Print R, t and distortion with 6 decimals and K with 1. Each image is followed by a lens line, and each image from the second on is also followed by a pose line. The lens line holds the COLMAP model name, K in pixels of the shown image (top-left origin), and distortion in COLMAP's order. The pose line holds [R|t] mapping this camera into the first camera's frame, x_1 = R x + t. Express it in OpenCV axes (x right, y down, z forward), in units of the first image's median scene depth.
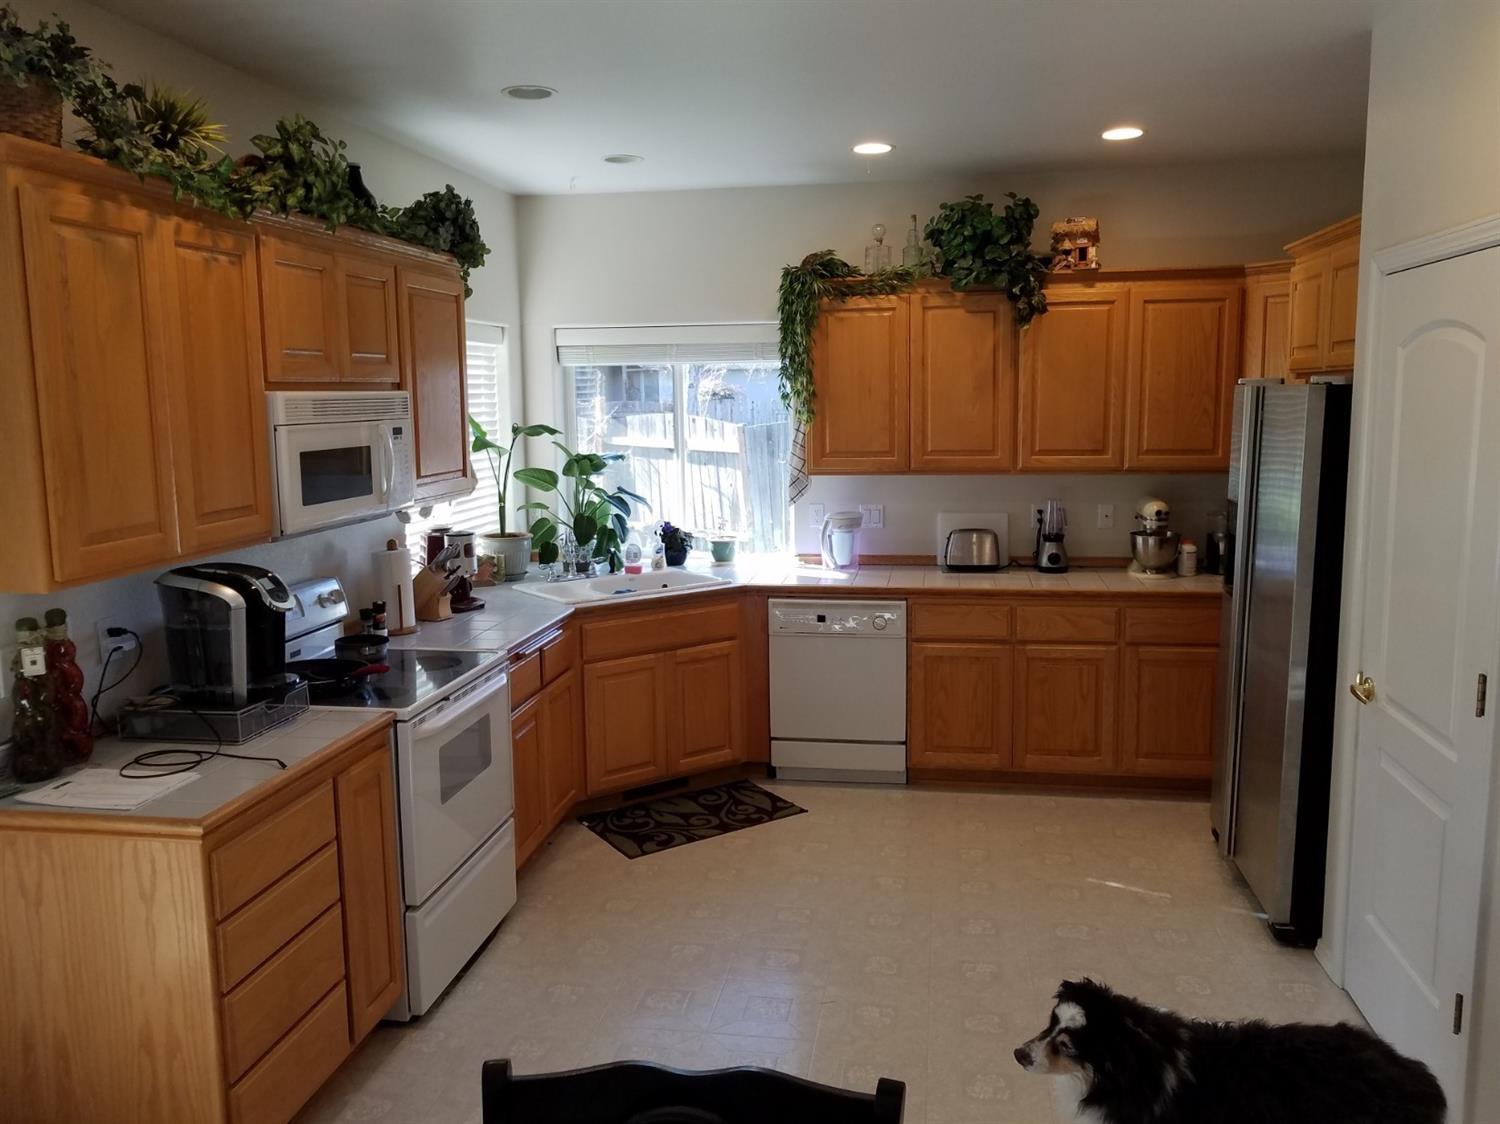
lens RADIAL K [[1153.4, 0, 752.9], [0, 1153.4, 529.8], [0, 0, 1]] dist [0.005153, -0.004429]
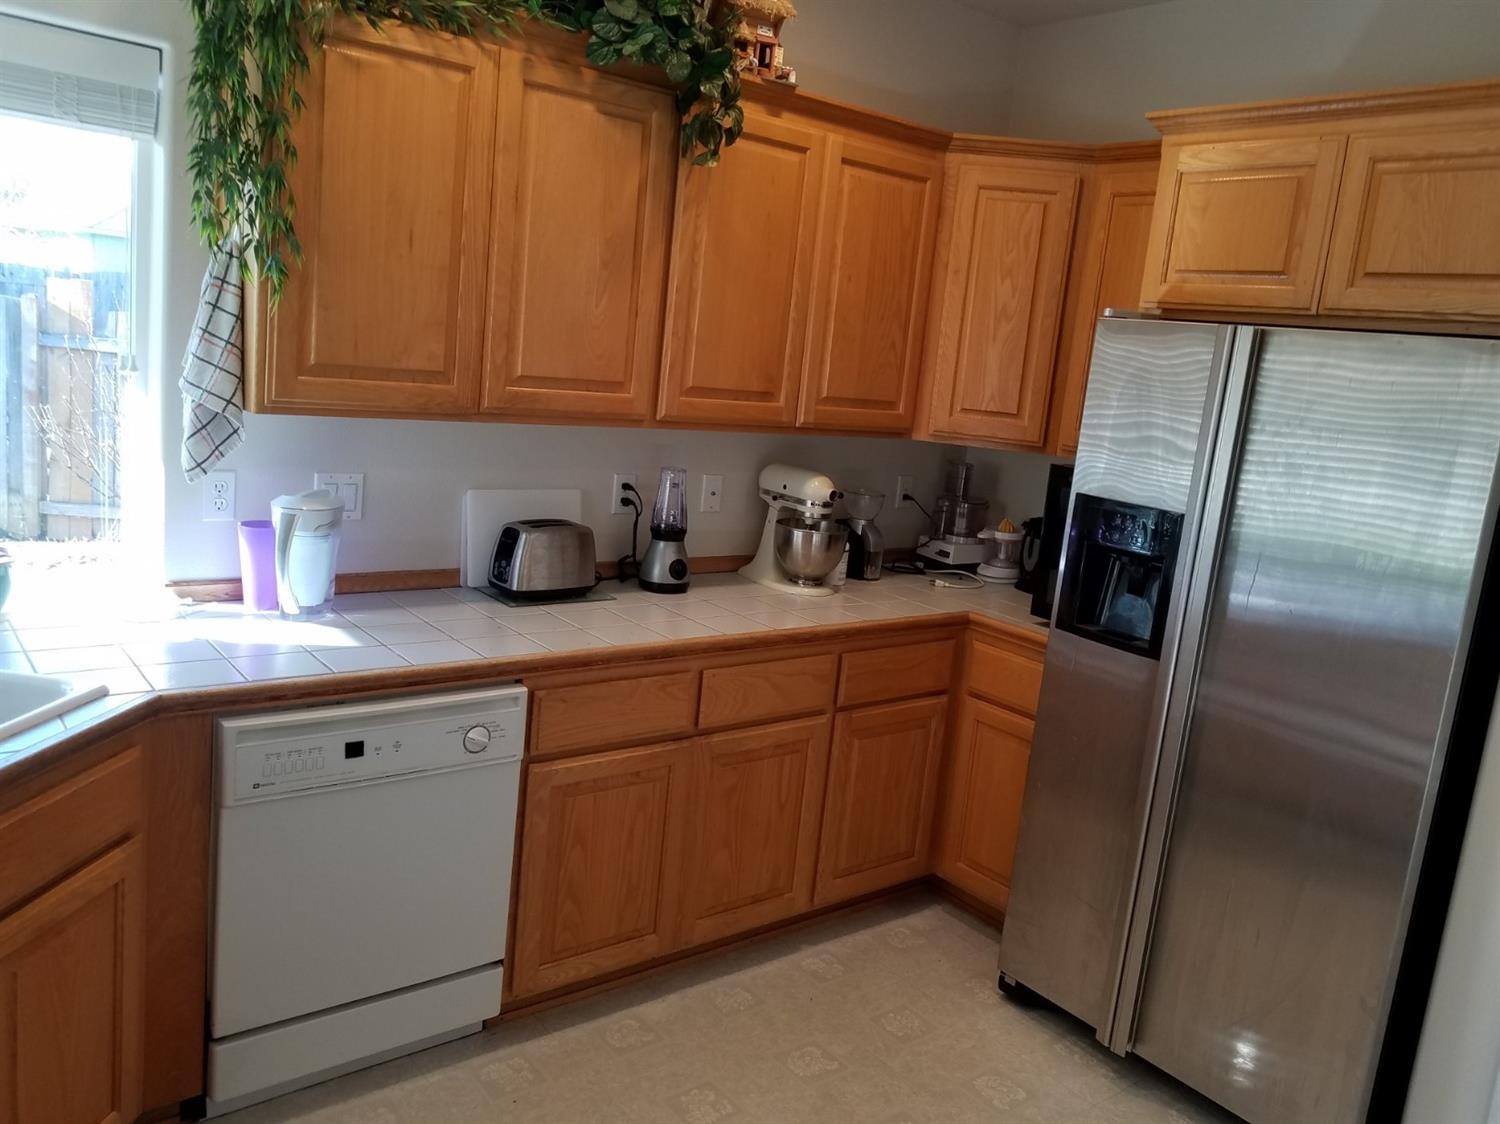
lens RADIAL K [[1153.4, 0, 752.9], [0, 1153.4, 529.8], [0, 0, 1]] dist [0.005153, -0.004429]
pose [[0.664145, -0.039483, 0.746560, -0.162656], [-0.023029, 0.997050, 0.073217, -0.041537], [-0.747249, -0.065819, 0.661277, 0.596530]]
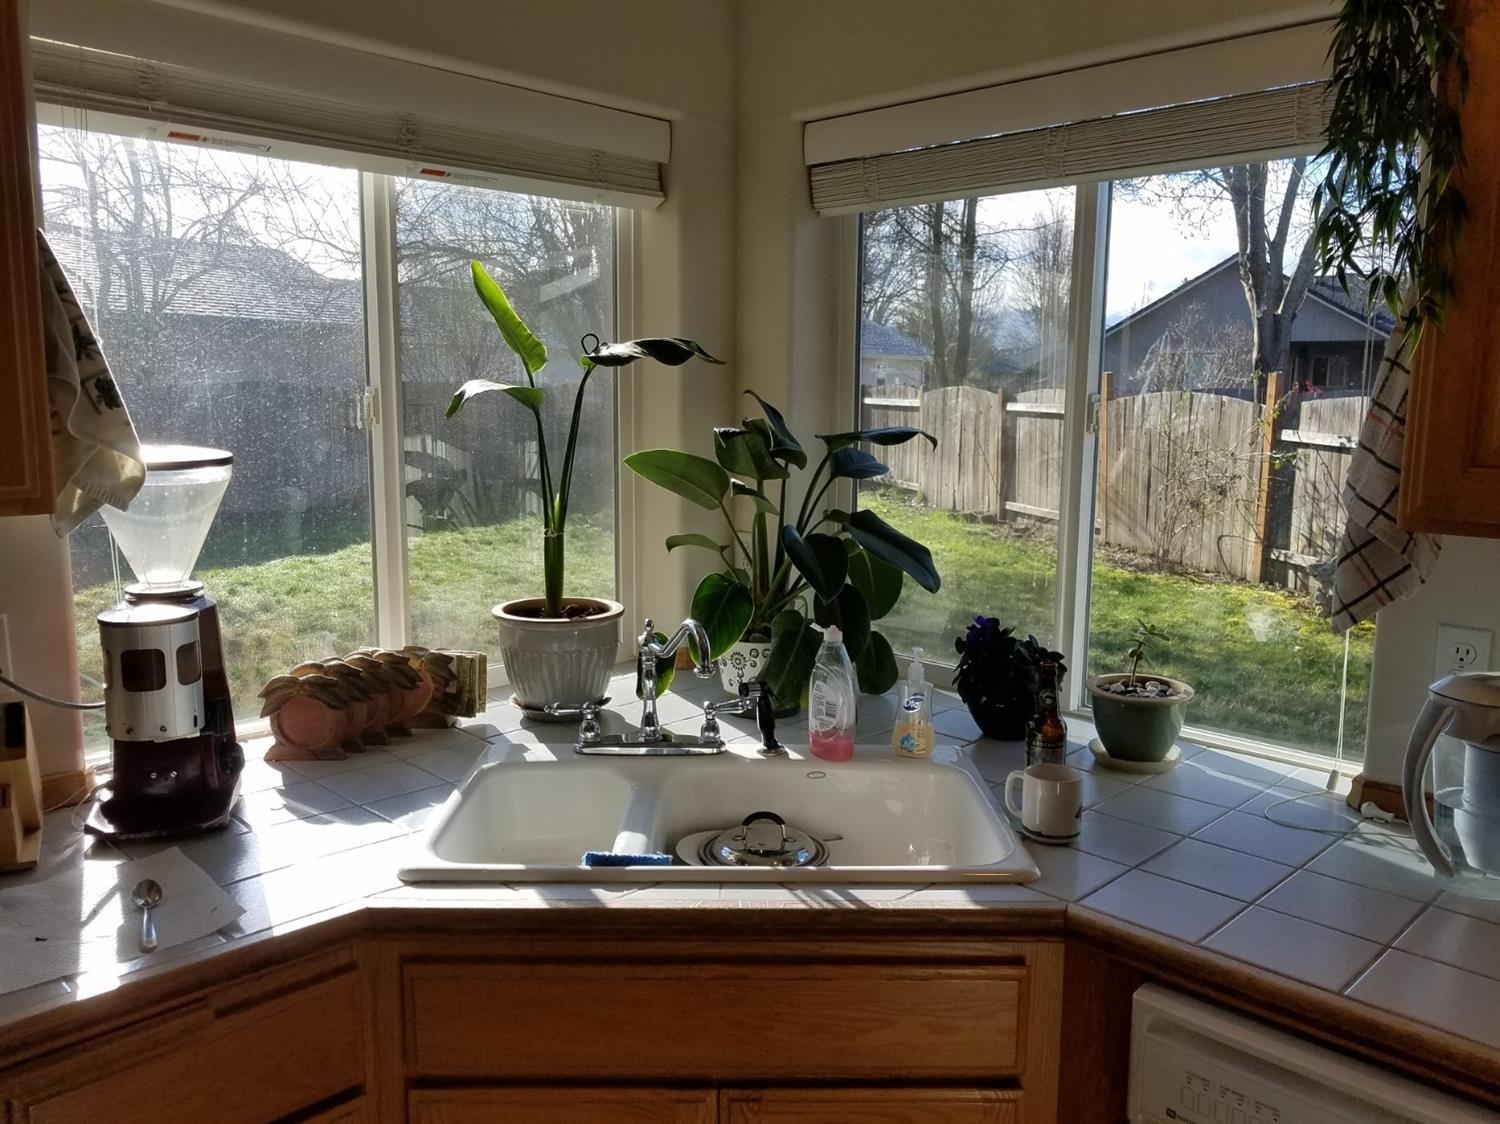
lens RADIAL K [[1196.2, 0, 734.2], [0, 1196.2, 574.4], [0, 0, 1]] dist [0.009474, -0.006857]
pose [[0.817421, 0.112602, -0.564927, 0.082631], [-0.089527, 0.993625, 0.068510, -0.044336], [0.569040, -0.005425, 0.822292, 0.723138]]
